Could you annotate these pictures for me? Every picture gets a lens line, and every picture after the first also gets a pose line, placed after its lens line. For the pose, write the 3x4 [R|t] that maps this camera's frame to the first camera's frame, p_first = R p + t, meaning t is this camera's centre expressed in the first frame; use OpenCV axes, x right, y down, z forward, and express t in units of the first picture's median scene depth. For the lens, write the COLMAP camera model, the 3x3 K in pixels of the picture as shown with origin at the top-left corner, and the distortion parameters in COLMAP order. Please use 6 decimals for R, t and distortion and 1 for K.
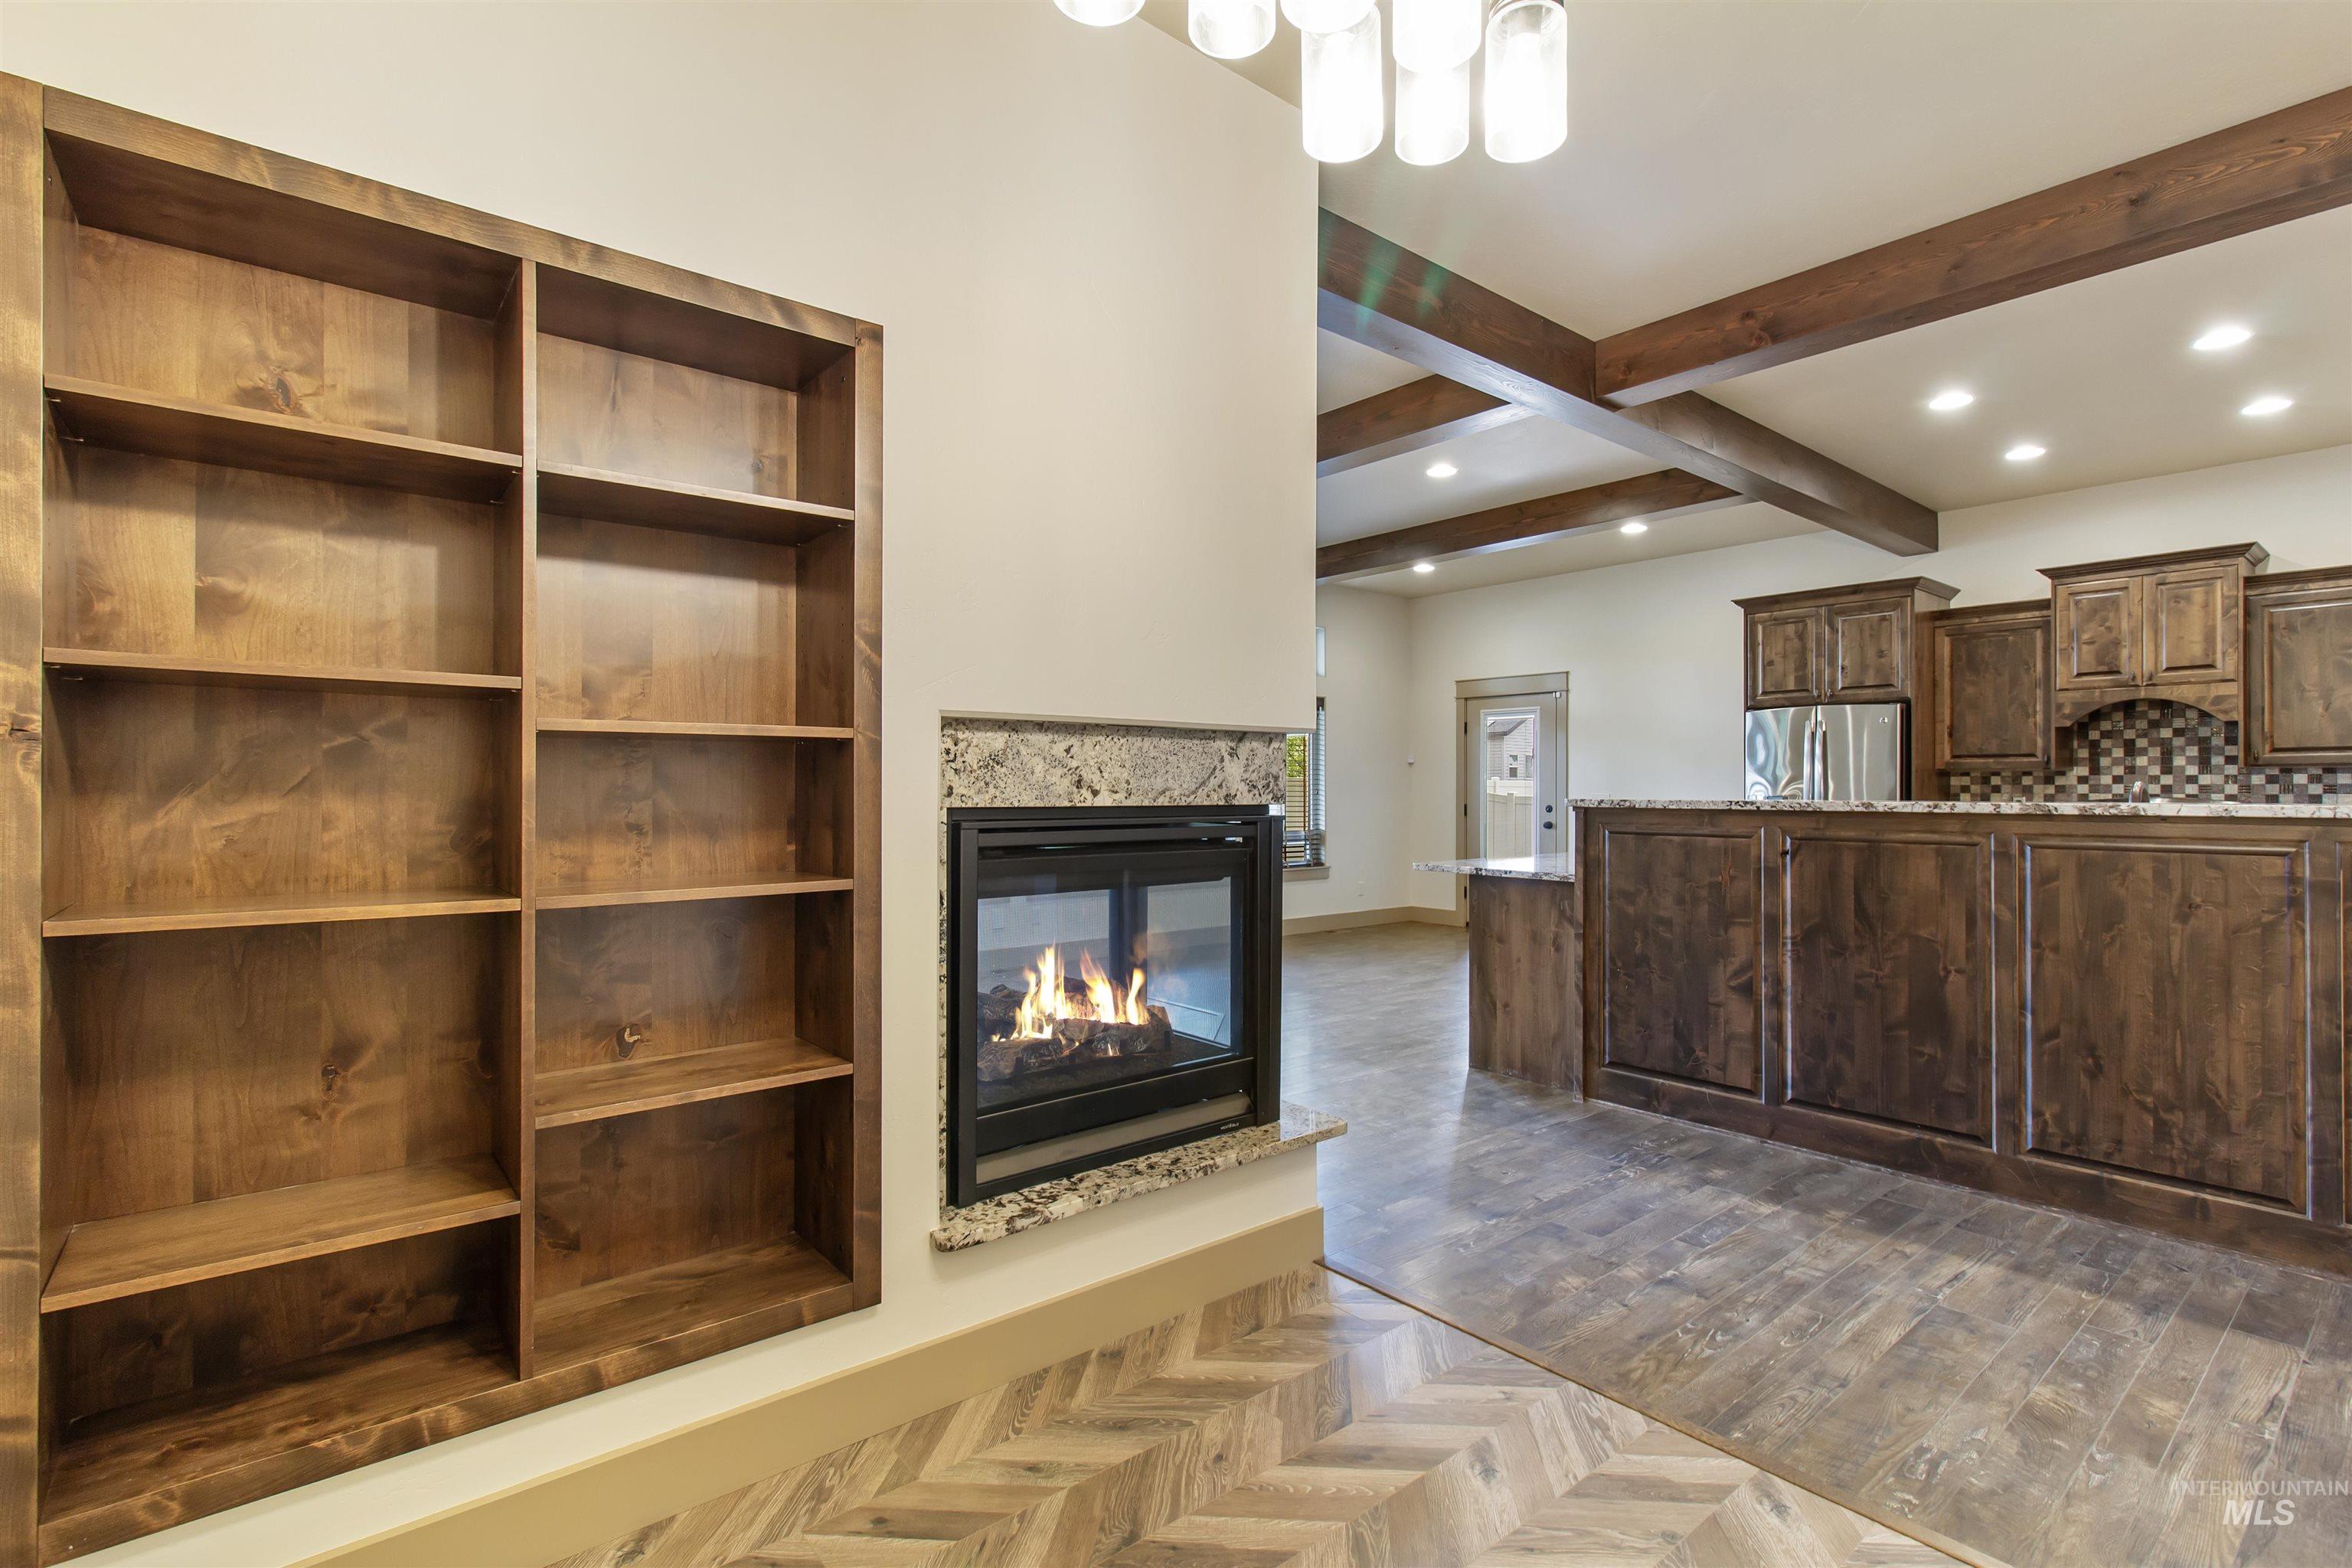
lens RADIAL K [[1089.3, 0, 1194.4], [0, 1089.3, 787.0], [0, 0, 1]] dist [0.003429, 0.000371]
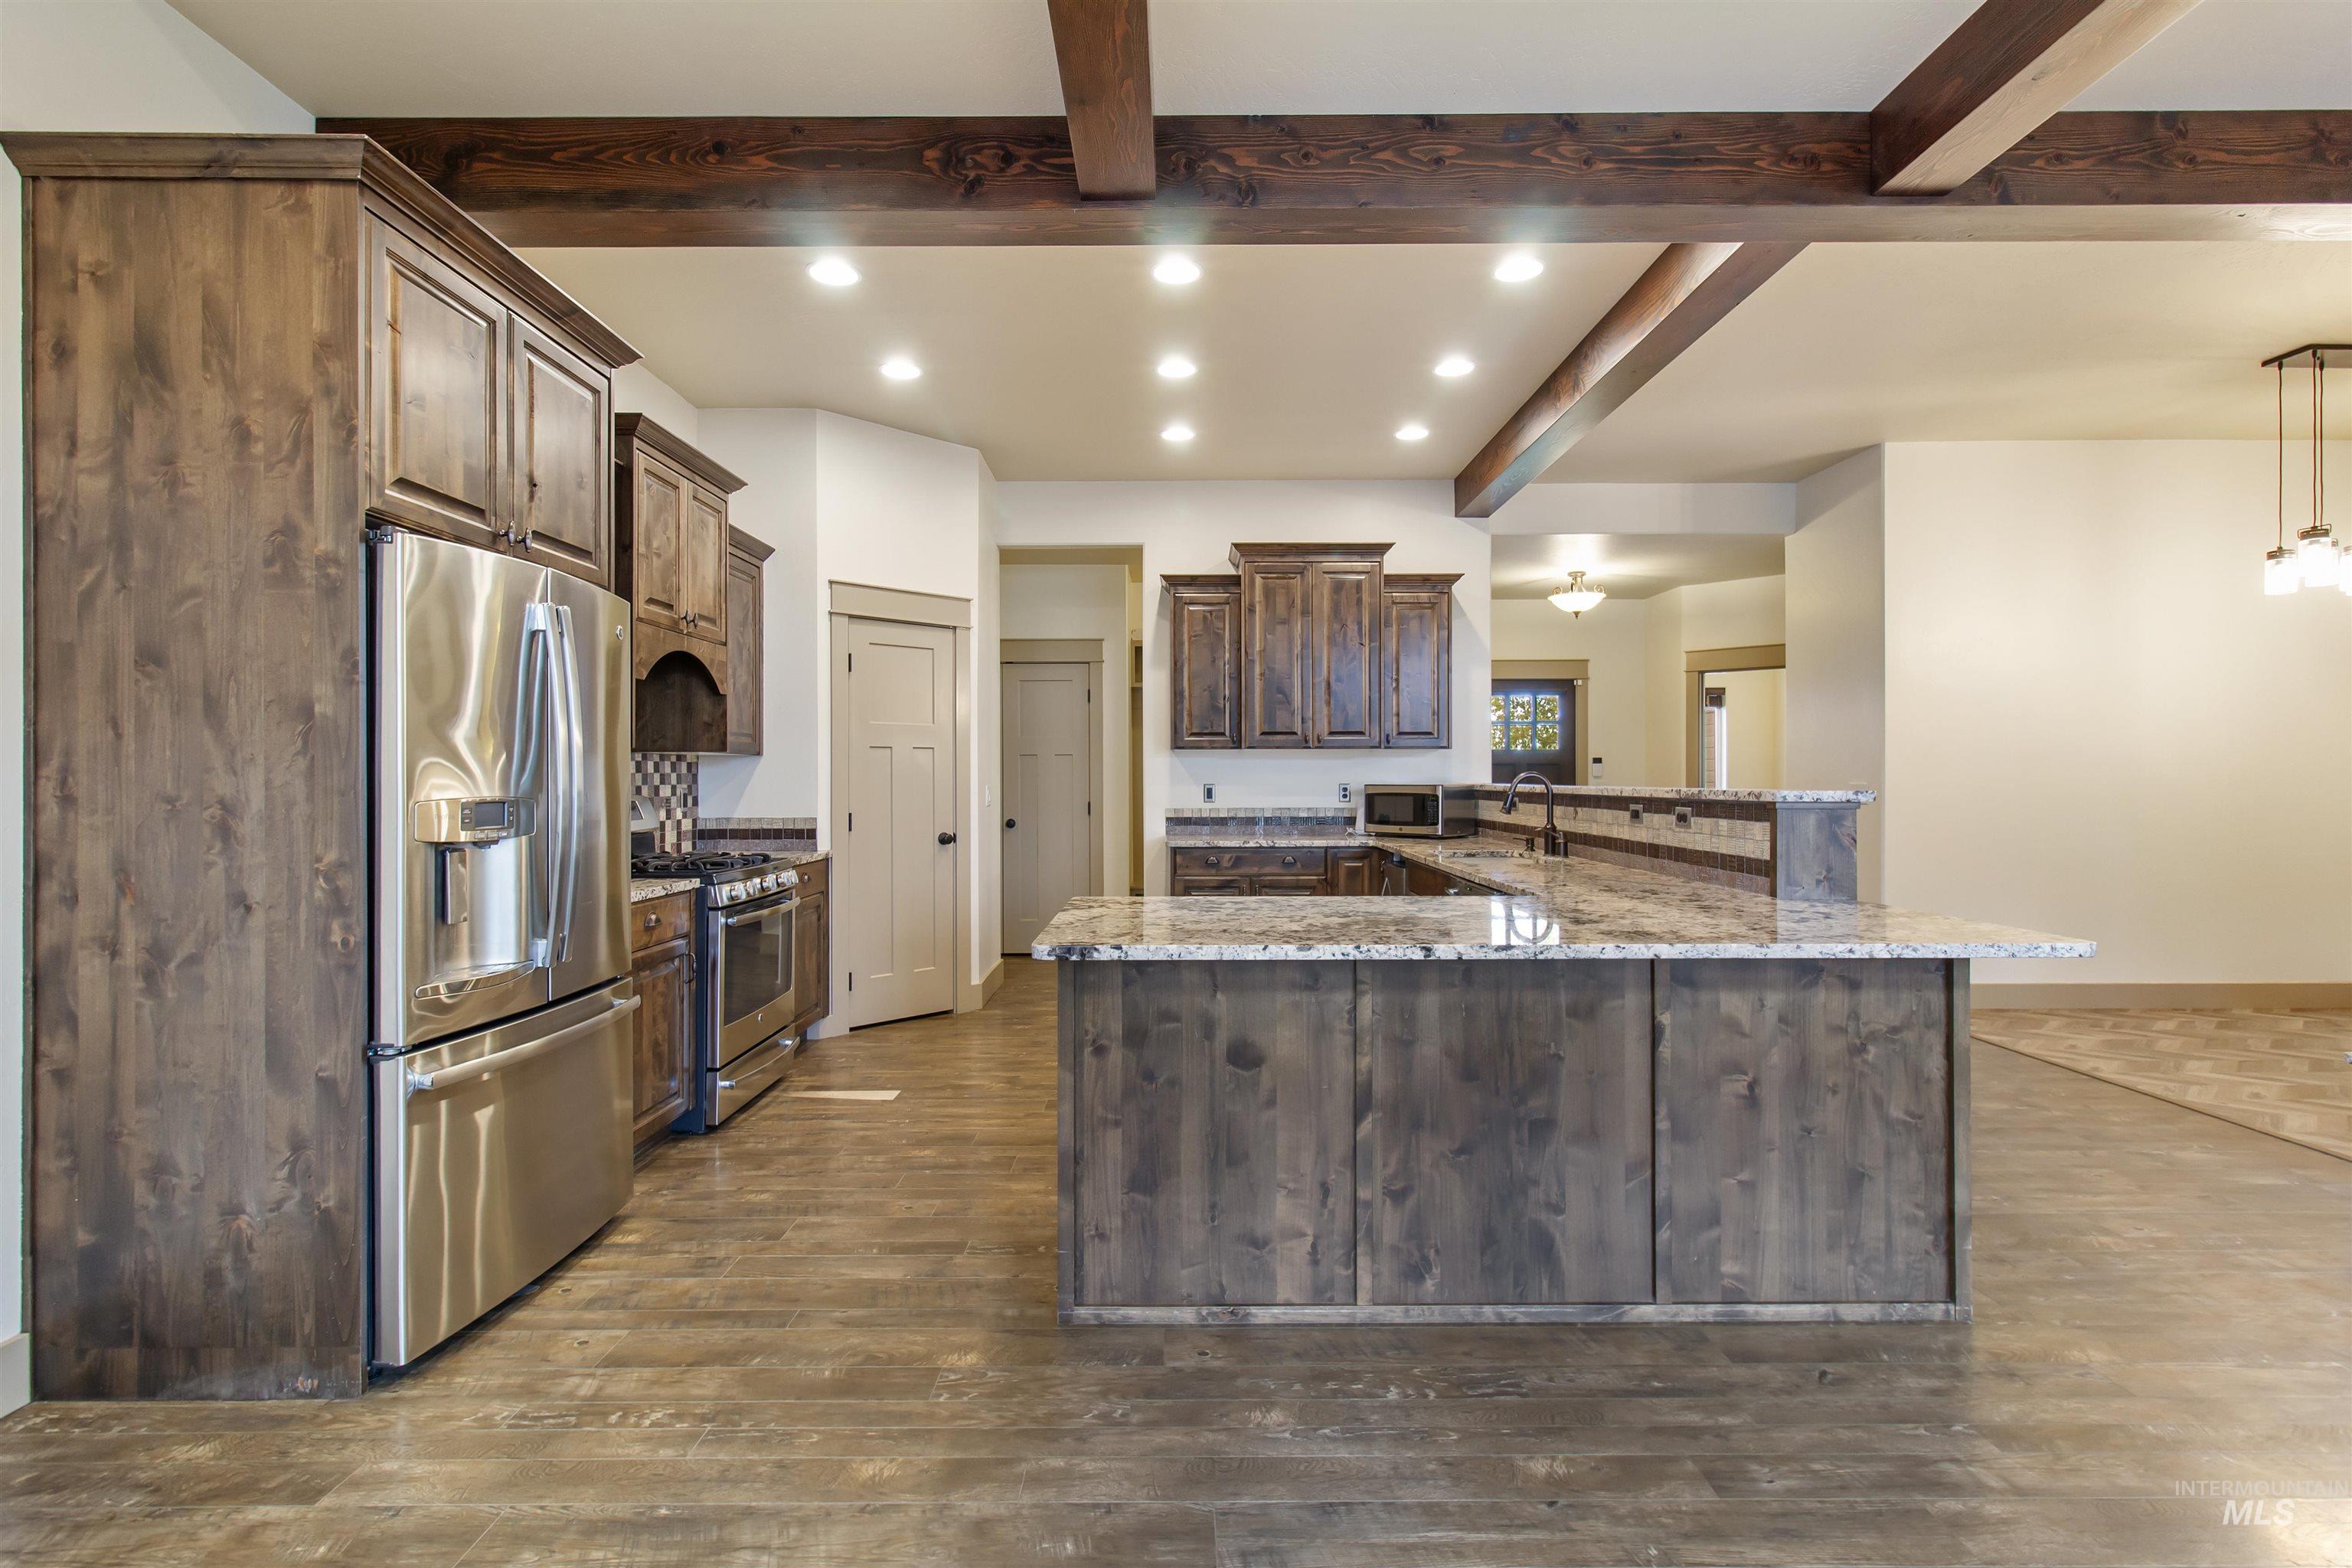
lens RADIAL K [[1089.3, 0, 1179.6], [0, 1089.3, 776.9], [0, 0, 1]] dist [0.003429, 0.000371]
pose [[-0.766505, 0.001236, 0.642237, 0.211108], [0.000798, 0.999999, -0.000973, 0.001563], [-0.642238, -0.000233, -0.766505, 1.674481]]
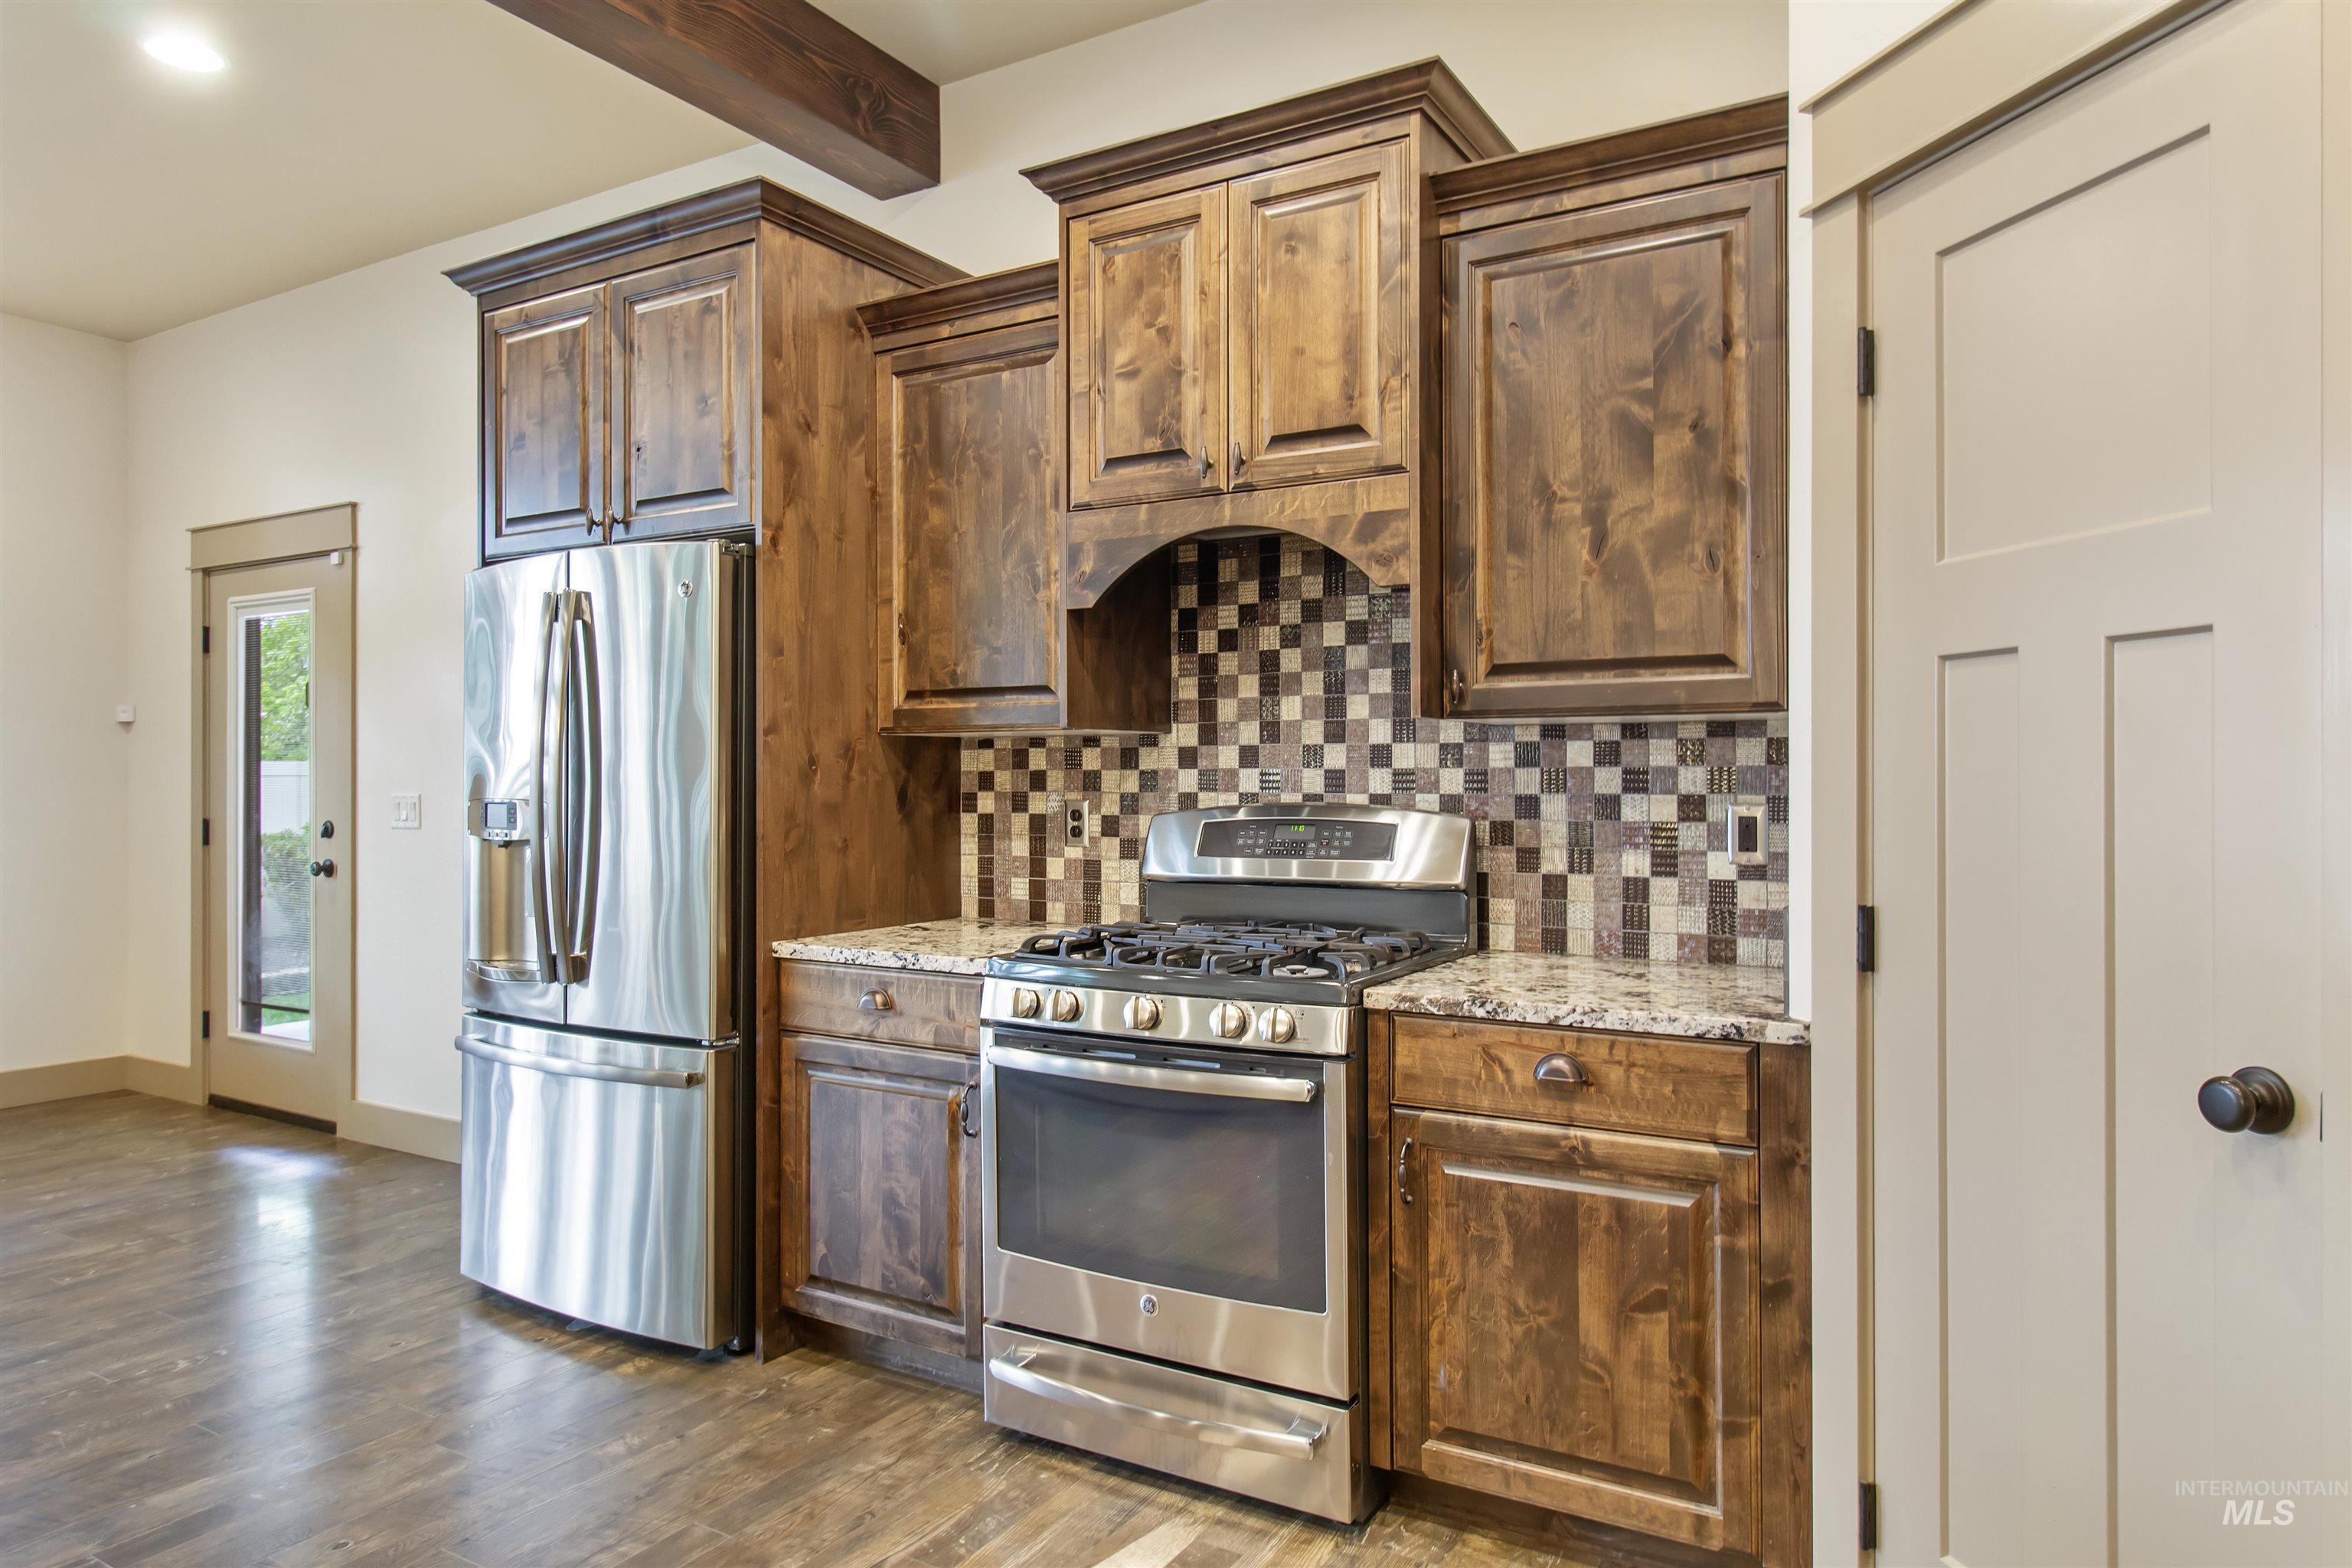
lens RADIAL K [[1435.5, 0, 1186.6], [0, 1435.5, 776.0], [0, 0, 1]] dist [0.001972, -0.000928]
pose [[0.942695, -0.000260, 0.333655, 0.876870], [0.000800, 0.999999, -0.001482, 0.001068], [-0.333654, 0.001664, 0.942694, 0.707256]]
